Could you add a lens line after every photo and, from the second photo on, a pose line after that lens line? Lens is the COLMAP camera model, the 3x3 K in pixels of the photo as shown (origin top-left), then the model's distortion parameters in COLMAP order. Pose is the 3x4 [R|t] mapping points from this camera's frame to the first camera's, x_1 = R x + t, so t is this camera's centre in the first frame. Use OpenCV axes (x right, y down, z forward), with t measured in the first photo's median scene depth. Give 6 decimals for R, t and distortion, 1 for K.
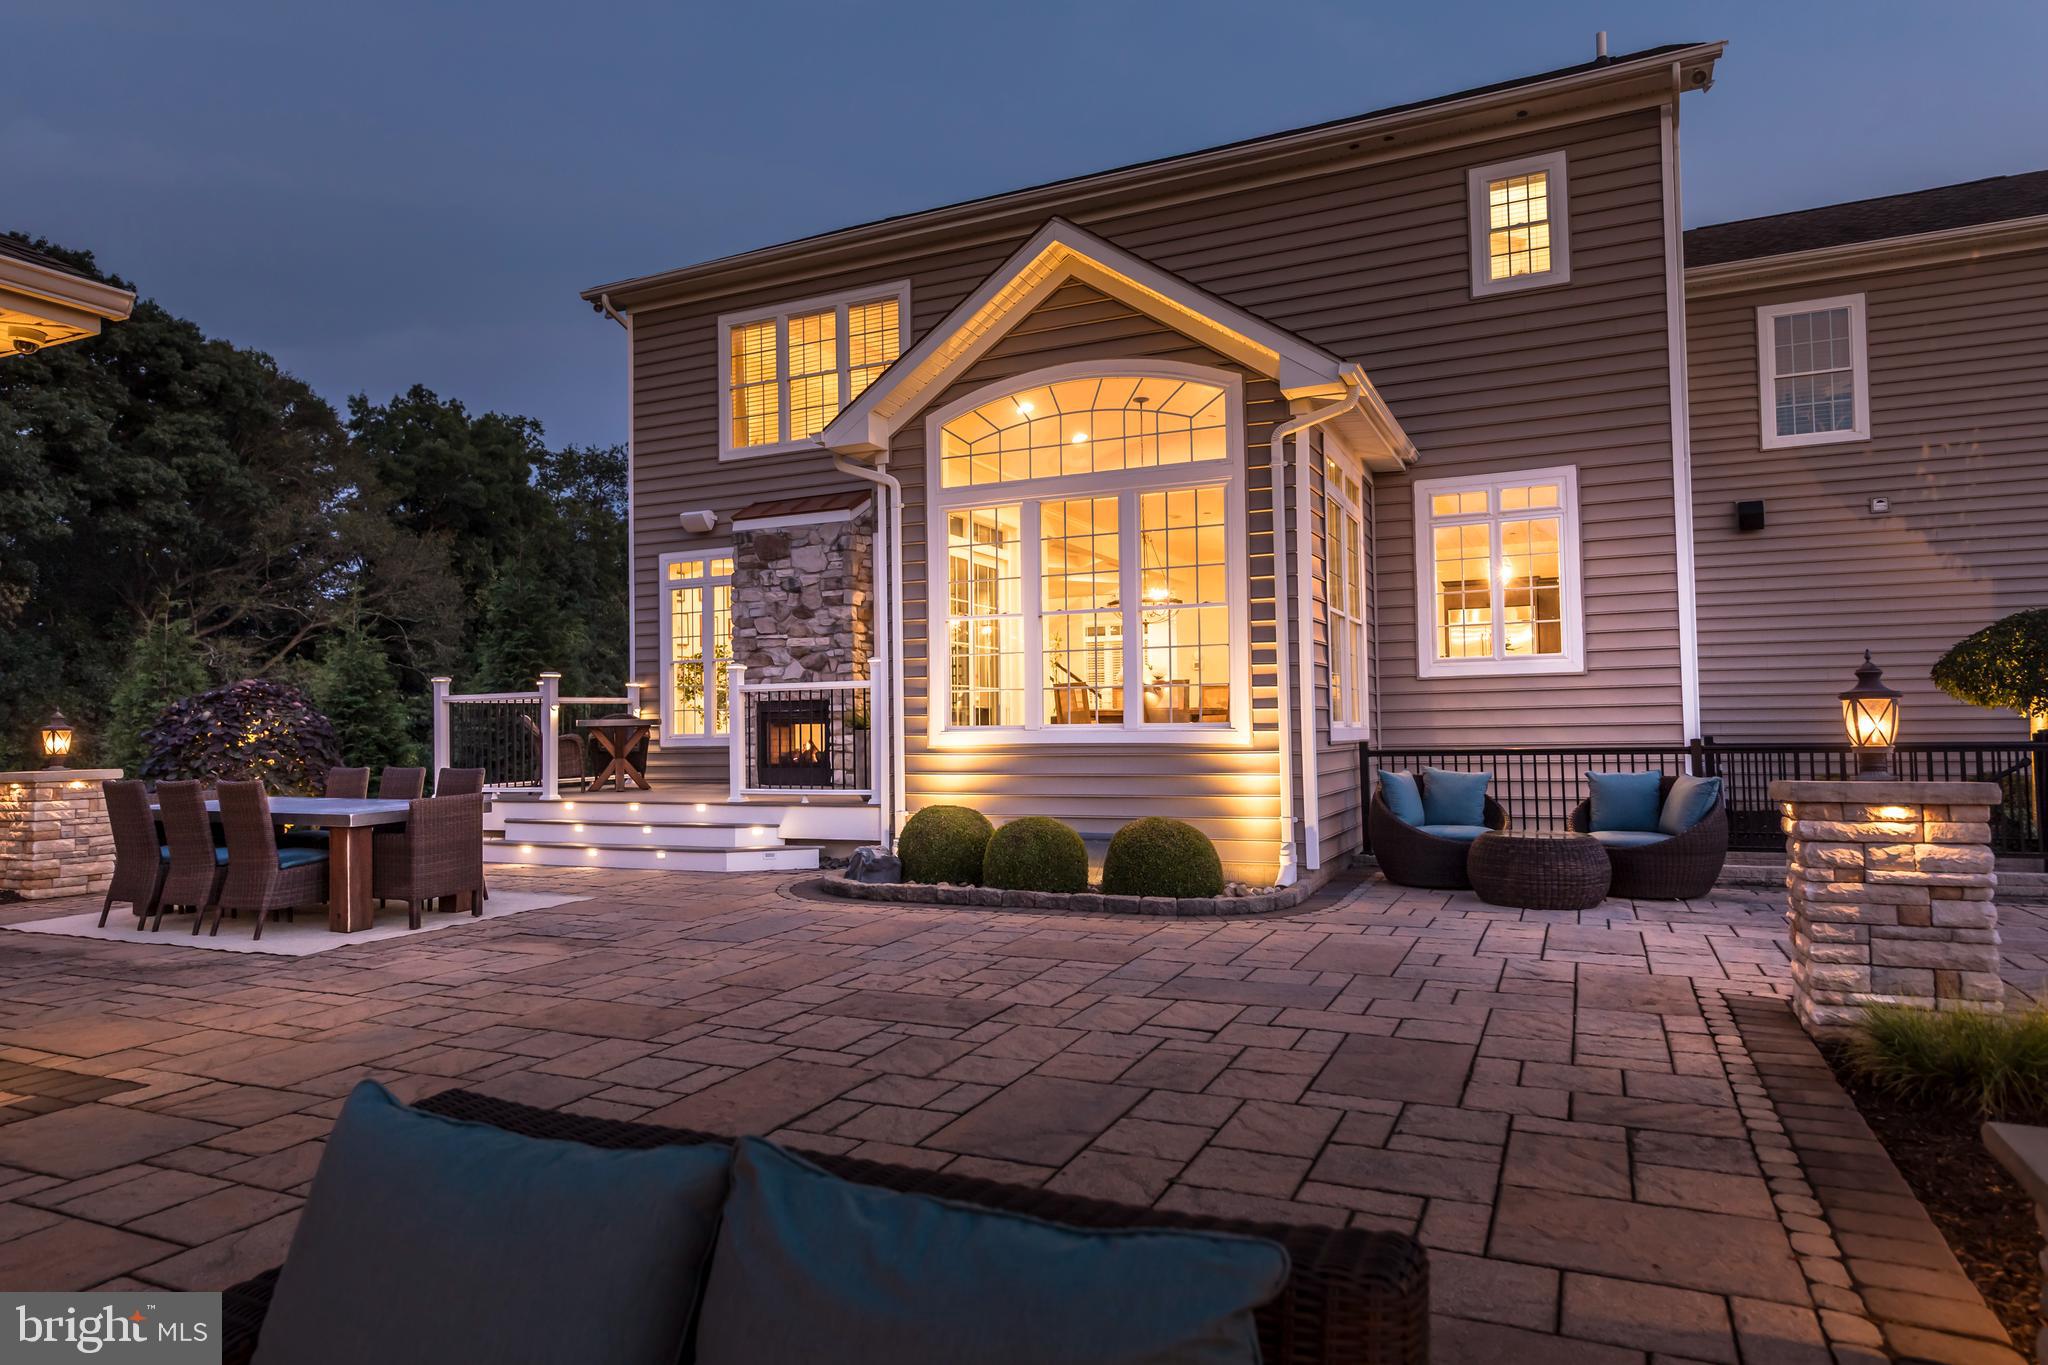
lens RADIAL K [[1238.7, 0, 1006.0], [0, 1238.7, 668.7], [0, 0, 1]] dist [0.016965, -0.006019]
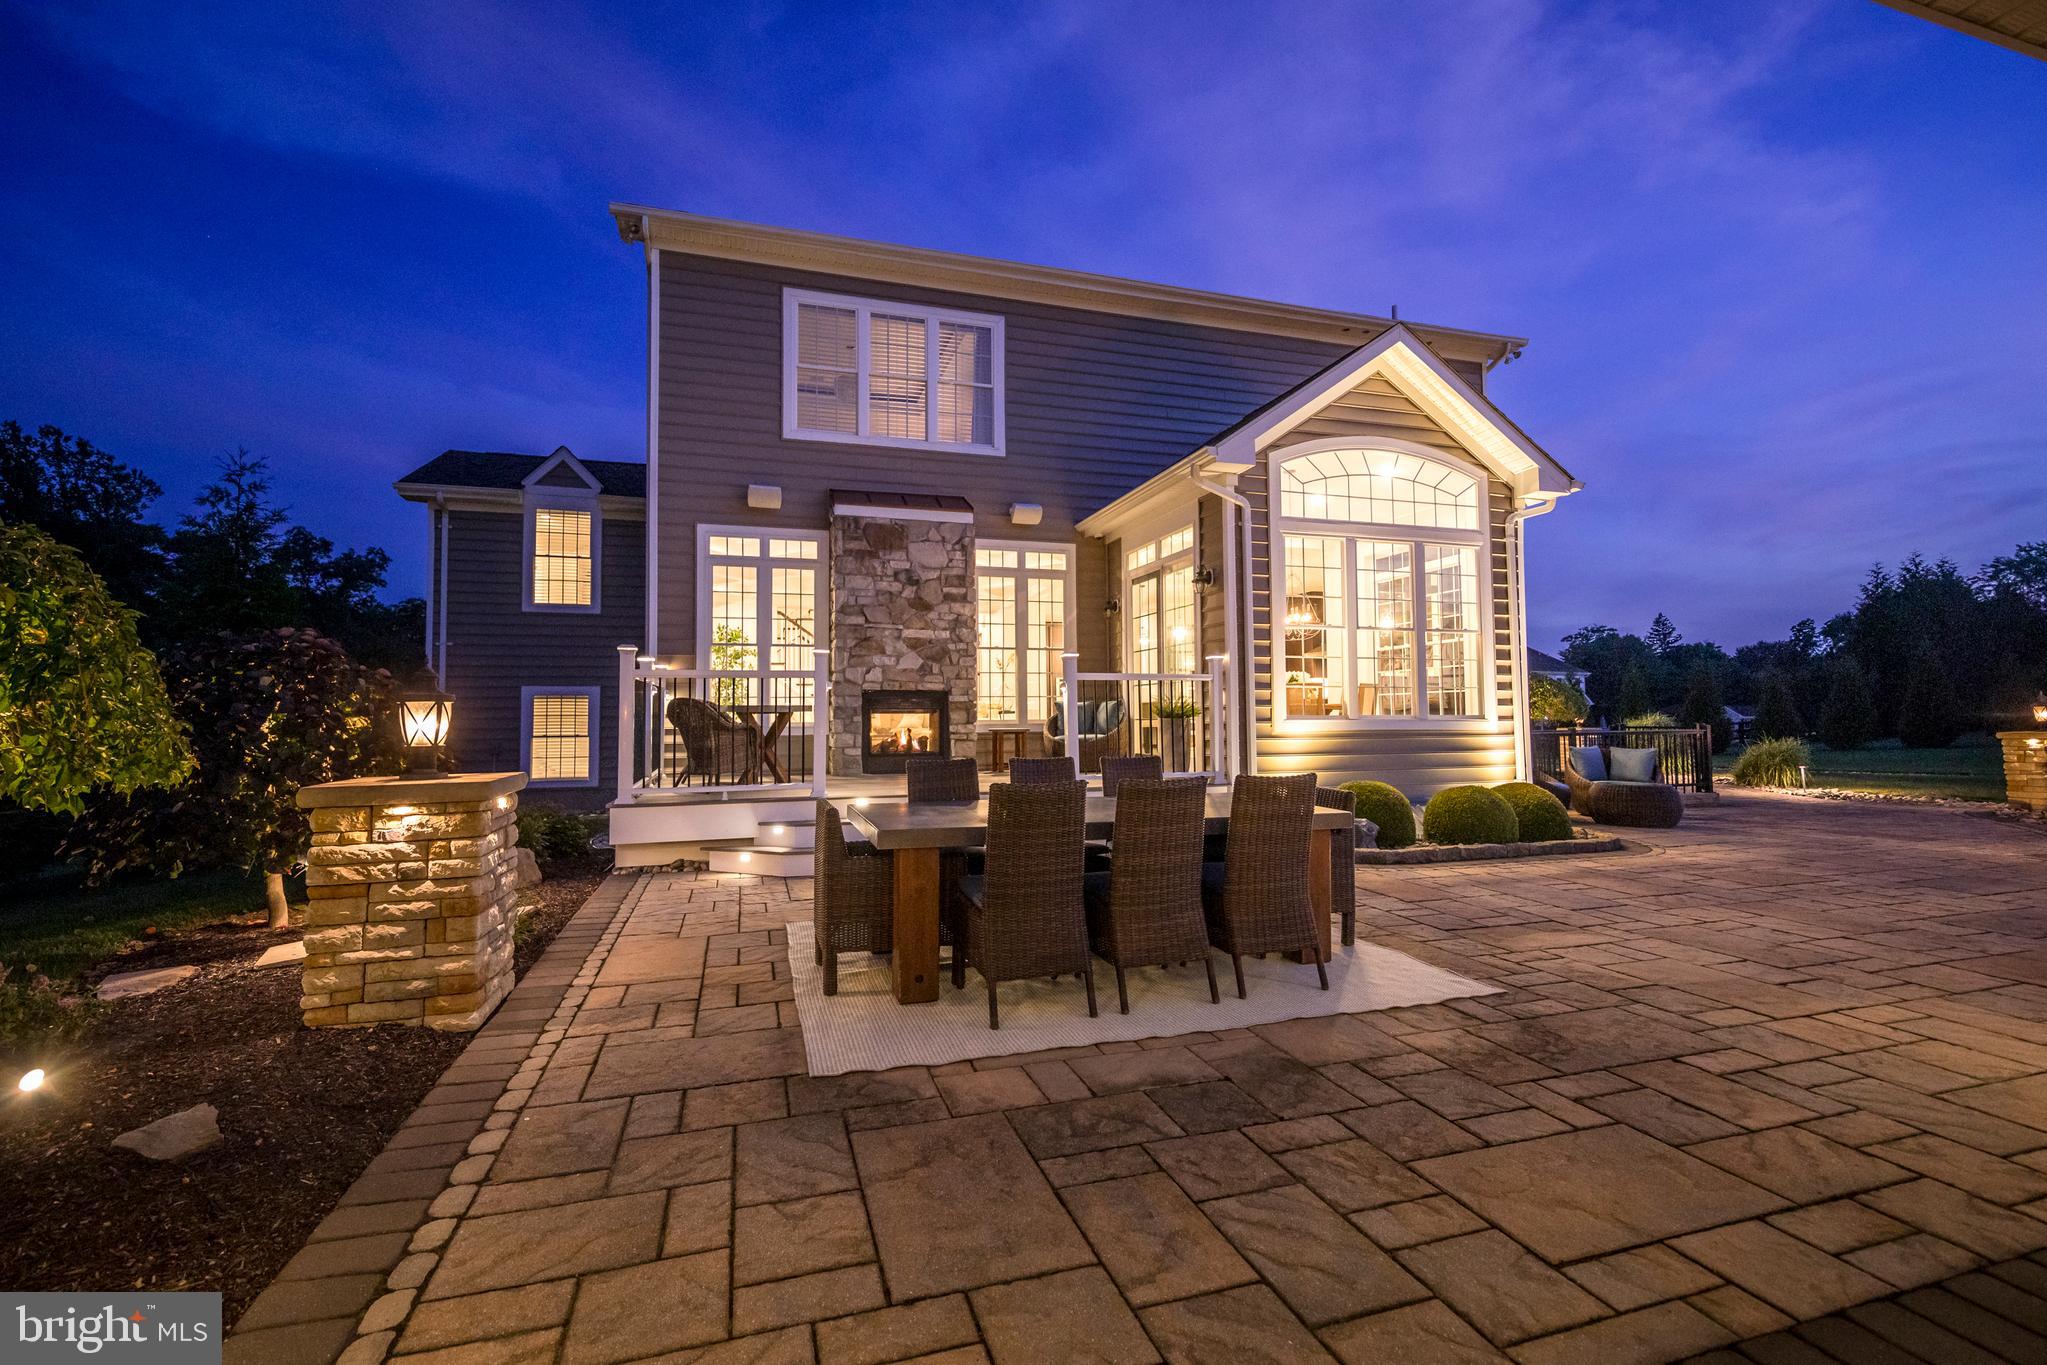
lens RADIAL K [[891.1, 0, 1017.2], [0, 891.1, 674.4], [0, 0, 1]] dist [0.003504, -0.002966]
pose [[0.734945, 0.043139, 0.676753, -0.609185], [-0.036100, 0.999048, -0.024478, 0.027562], [-0.677165, -0.006441, 0.735803, 0.405708]]
